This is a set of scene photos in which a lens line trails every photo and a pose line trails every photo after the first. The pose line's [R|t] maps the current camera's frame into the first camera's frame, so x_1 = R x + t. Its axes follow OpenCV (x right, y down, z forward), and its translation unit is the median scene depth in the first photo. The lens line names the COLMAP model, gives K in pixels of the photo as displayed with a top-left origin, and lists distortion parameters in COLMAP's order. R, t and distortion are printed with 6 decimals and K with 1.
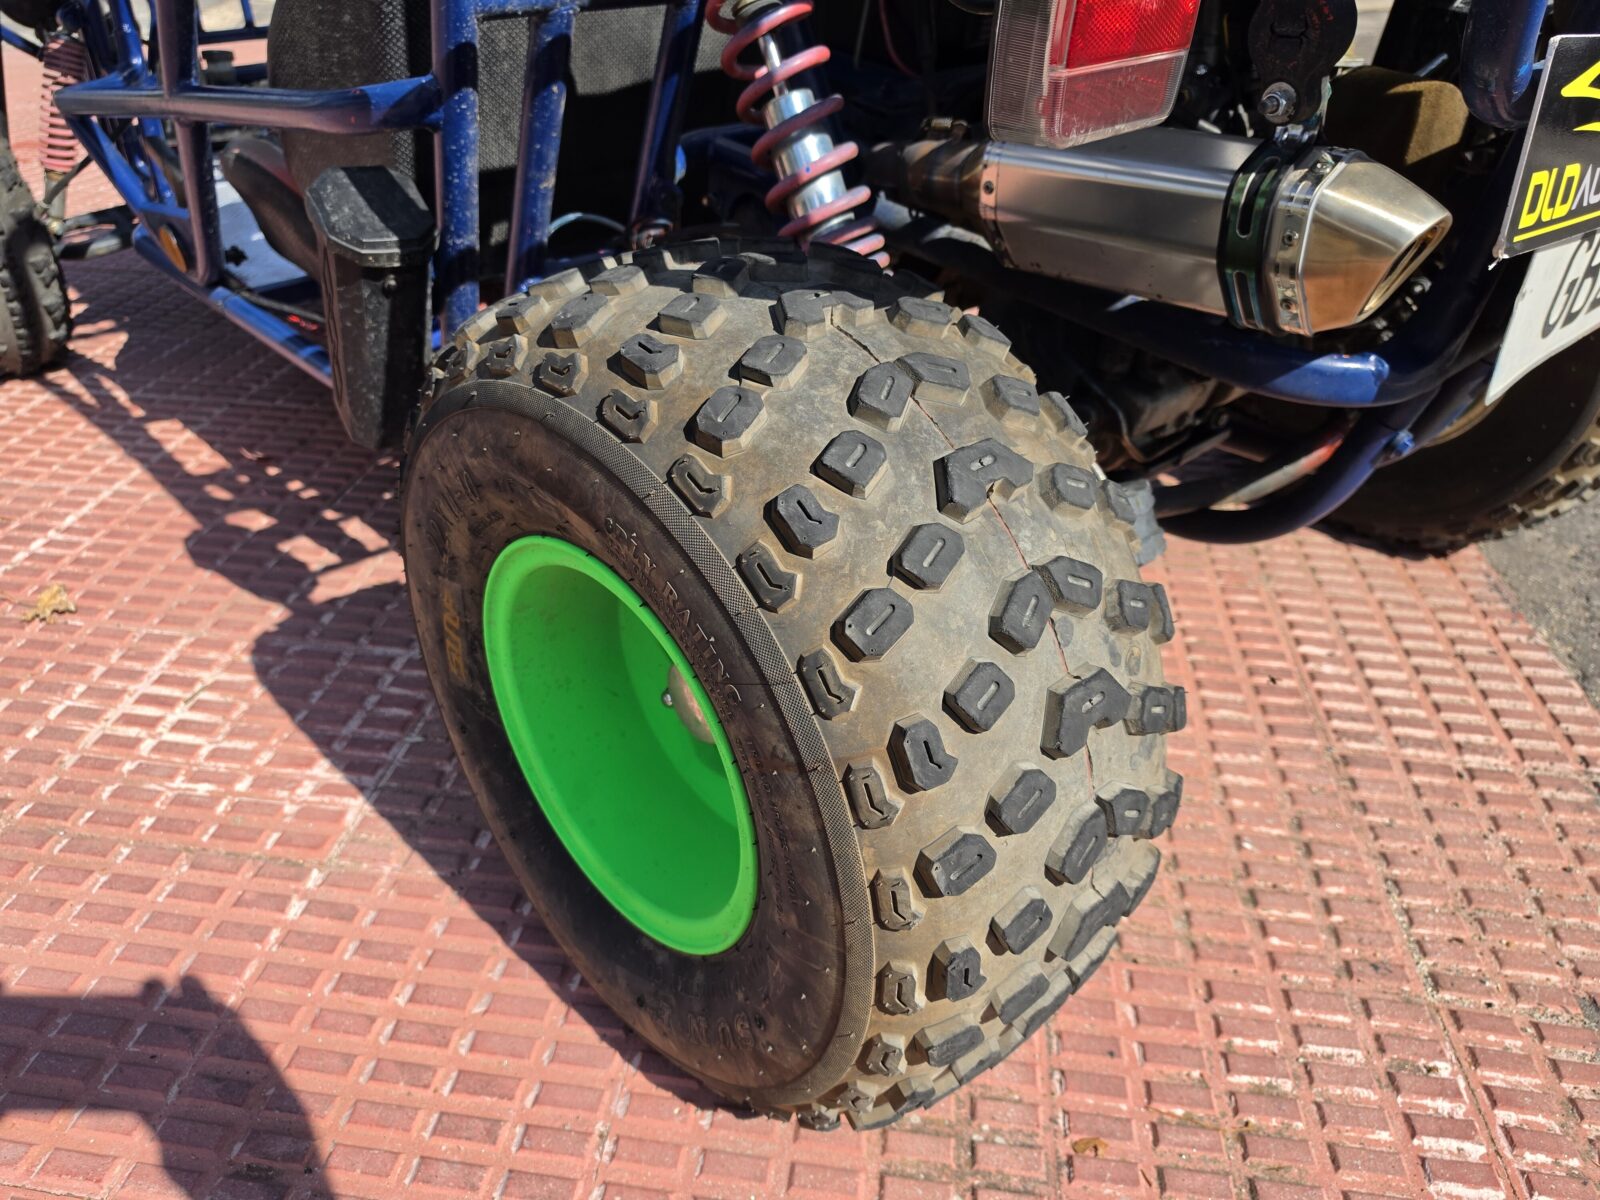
lens RADIAL K [[1107.5, 0, 791.5], [0, 1107.5, 620.3], [0, 0, 1]] dist [0.032940, -0.085869]
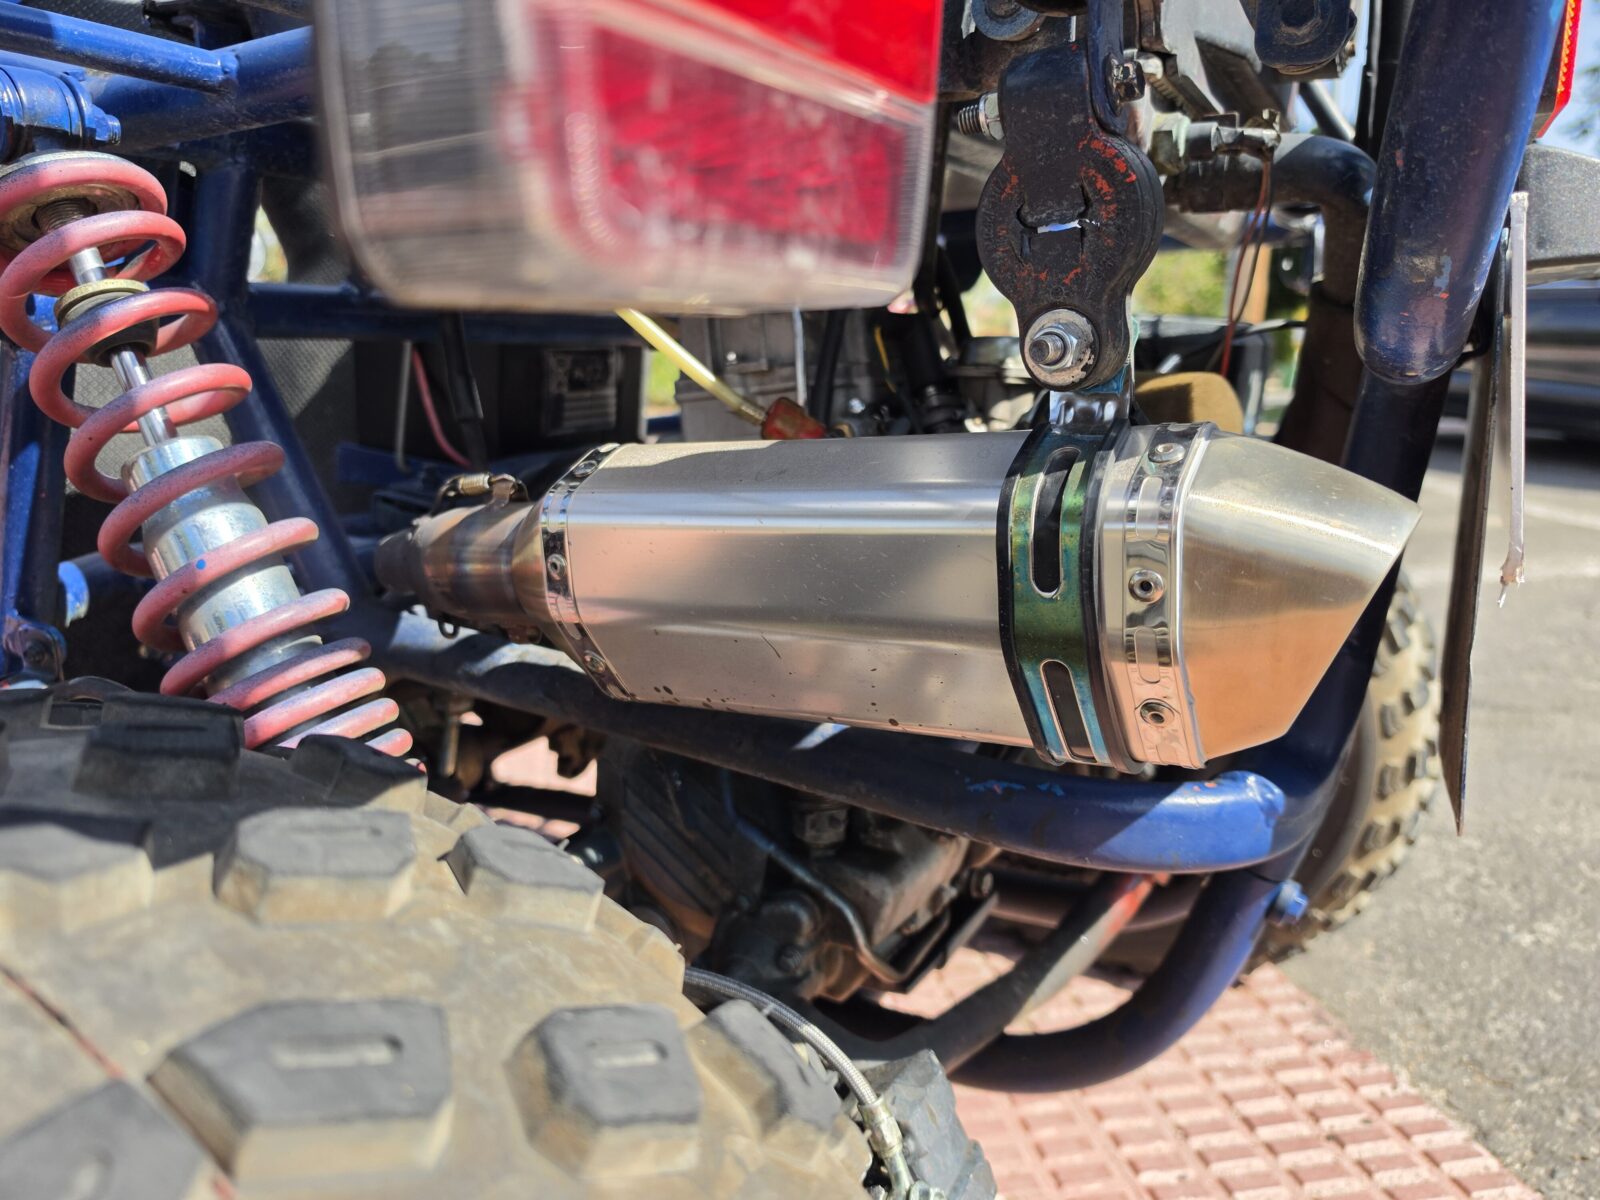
lens RADIAL K [[1123.3, 0, 834.3], [0, 1123.3, 607.1], [0, 0, 1]] dist [0.010096, -0.008031]
pose [[0.941716, -0.076203, 0.327665, 0.108571], [0.195559, 0.916533, -0.348889, -0.132528], [-0.273729, 0.392633, 0.878016, 0.424837]]
